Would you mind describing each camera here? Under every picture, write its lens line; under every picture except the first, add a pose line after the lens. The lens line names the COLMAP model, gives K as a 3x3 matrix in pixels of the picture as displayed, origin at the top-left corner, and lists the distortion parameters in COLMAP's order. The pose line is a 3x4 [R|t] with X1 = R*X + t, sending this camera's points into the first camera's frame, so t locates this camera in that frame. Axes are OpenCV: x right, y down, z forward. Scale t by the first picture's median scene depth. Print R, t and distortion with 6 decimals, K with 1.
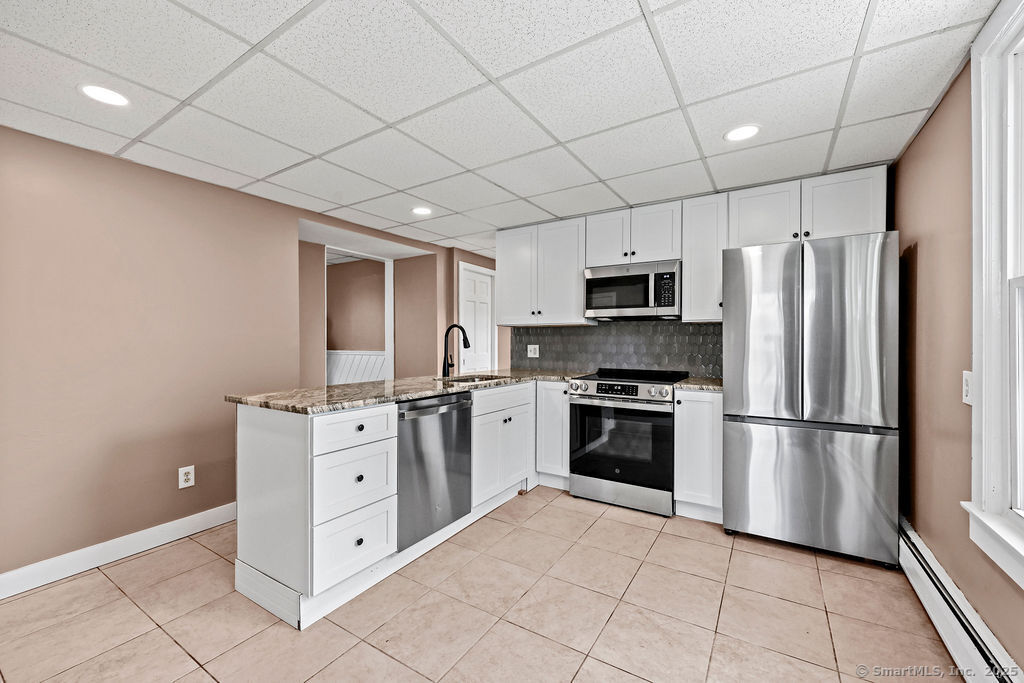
lens RADIAL K [[414.9, 0, 511.9], [0, 414.9, 342.4], [0, 0, 1]] dist [0.000324, 0.000017]
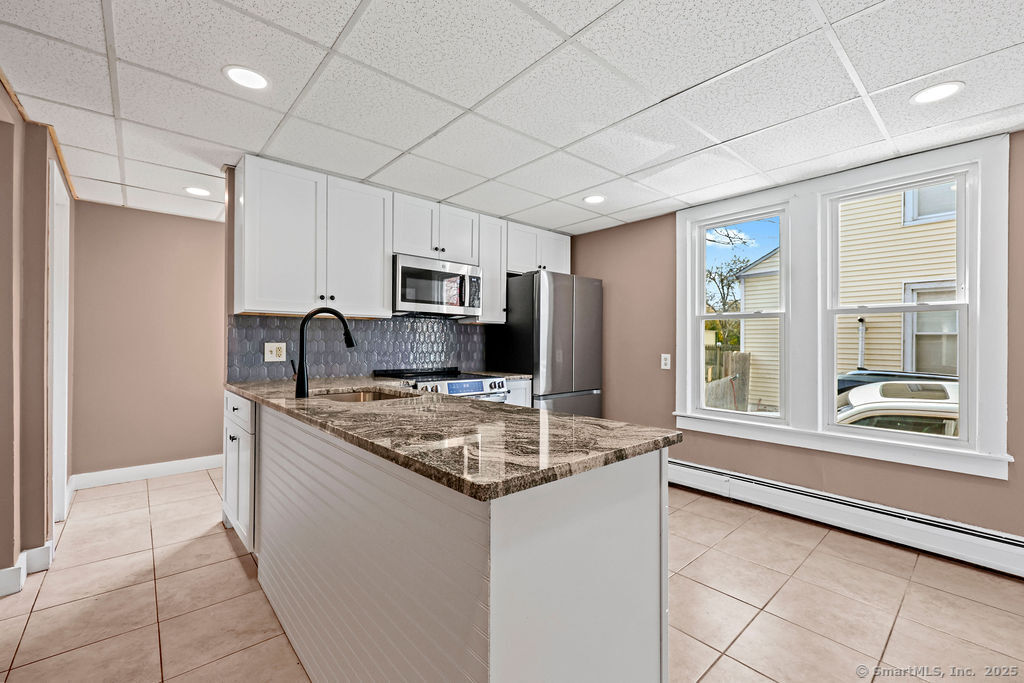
lens RADIAL K [[443.3, 0, 511.7], [0, 443.3, 338.2], [0, 0, 1]] dist [-0.020020, -0.000197]
pose [[0.255454, 0.008294, 0.966786, -0.669532], [-0.003076, 0.999965, -0.007766, 0.003356], [-0.966816, -0.000990, 0.255470, 0.564971]]
